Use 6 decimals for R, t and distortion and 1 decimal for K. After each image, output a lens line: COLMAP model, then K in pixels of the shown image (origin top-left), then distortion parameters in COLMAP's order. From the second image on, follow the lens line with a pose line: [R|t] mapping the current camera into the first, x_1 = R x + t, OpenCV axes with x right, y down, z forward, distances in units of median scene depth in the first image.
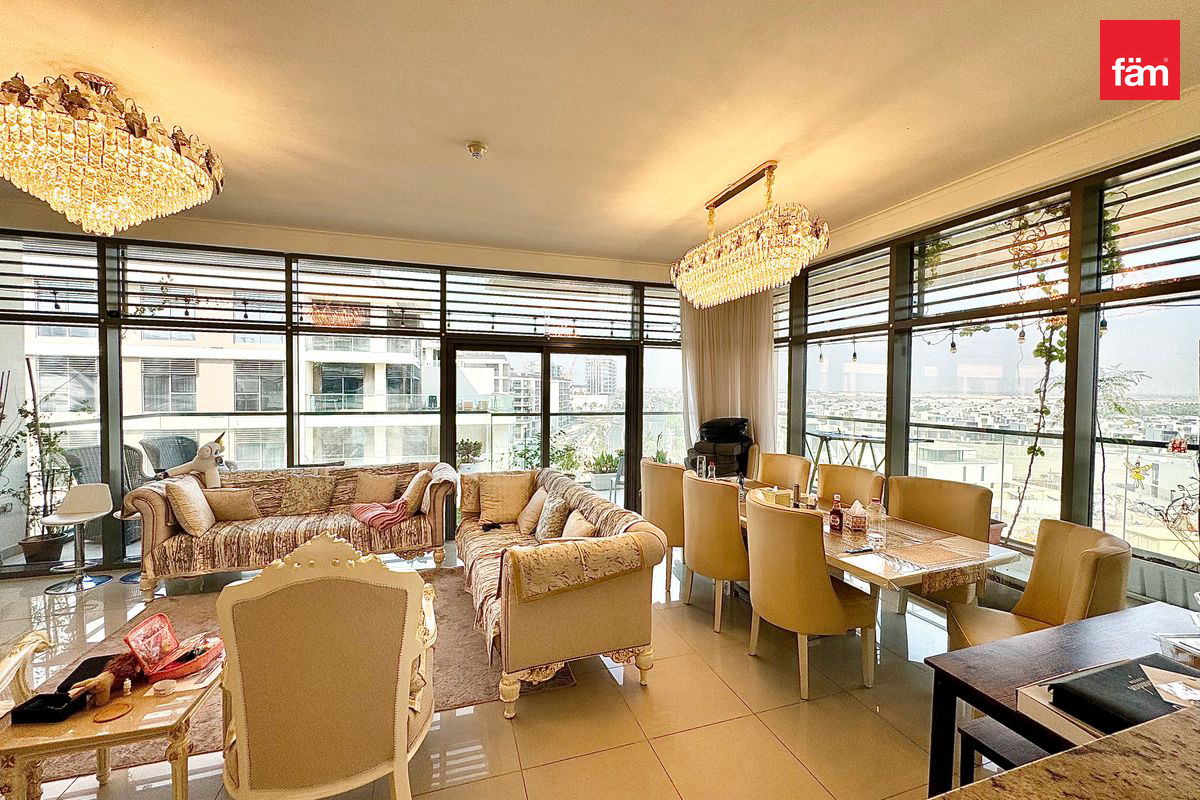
lens RADIAL K [[478.9, 0, 599.3], [0, 478.9, 401.0], [0, 0, 1]] dist [0.000333, 0.000067]
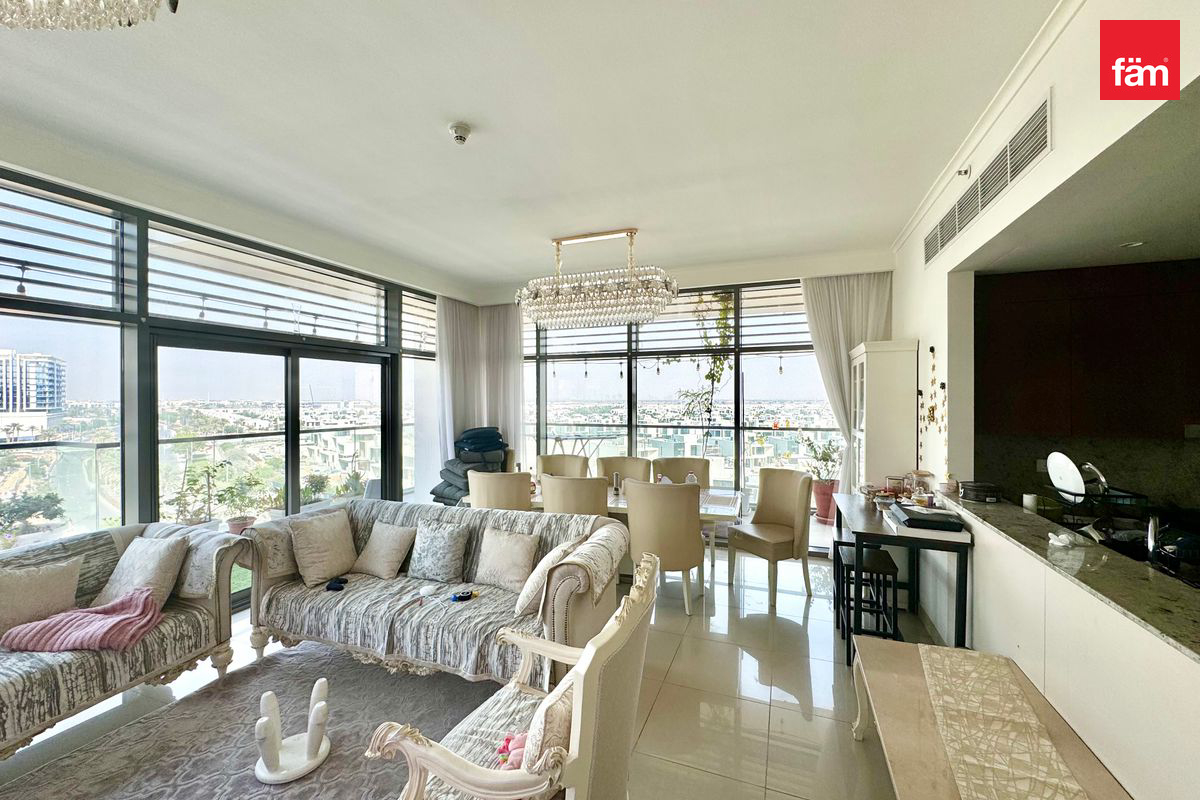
lens RADIAL K [[478.9, 0, 599.3], [0, 478.9, 401.0], [0, 0, 1]] dist [0.000333, 0.000067]
pose [[0.637786, -0.014003, 0.770086, -0.503700], [0.029906, 0.999531, -0.006593, -0.011737], [-0.769633, 0.027235, 0.637906, 0.163510]]
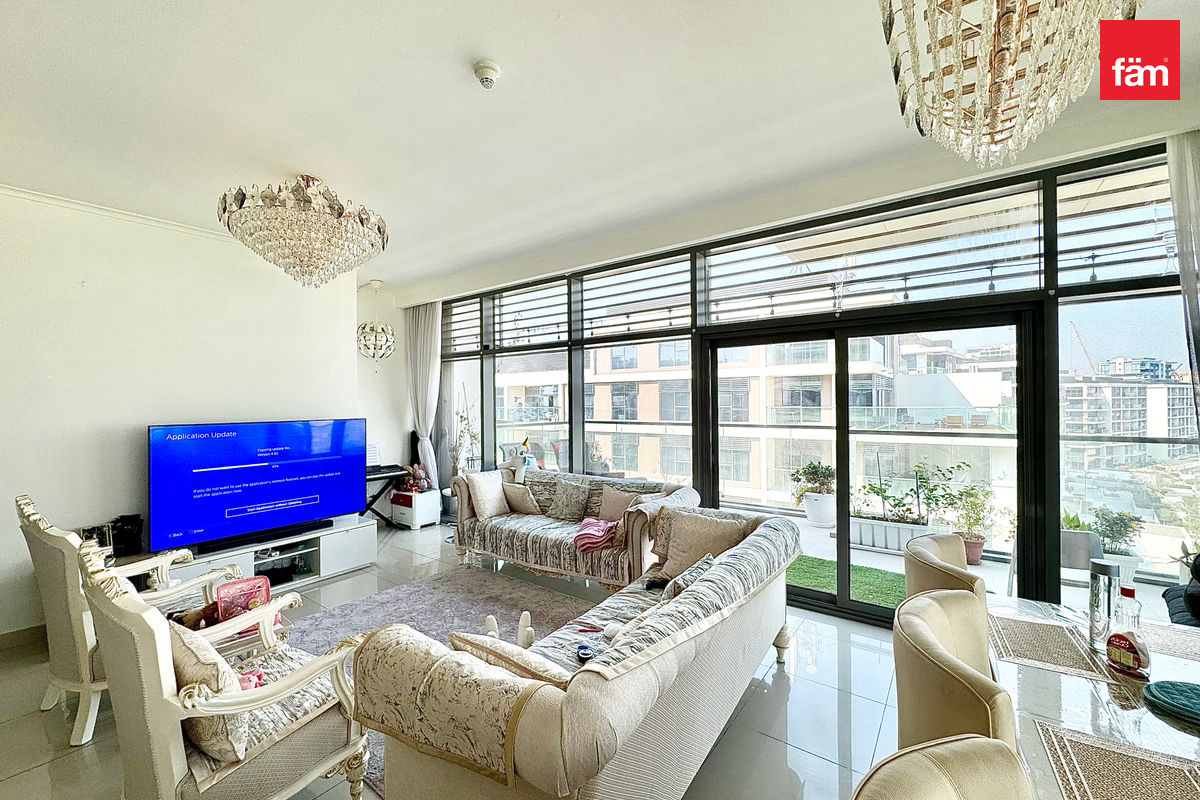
lens RADIAL K [[479.1, 0, 599.9], [0, 479.1, 401.2], [0, 0, 1]] dist [-0.001882, 0.000073]
pose [[0.573631, -0.013969, -0.818995, 0.295399], [-0.008462, 0.999700, -0.022978, 0.002823], [0.819070, 0.020111, 0.573341, 0.468953]]
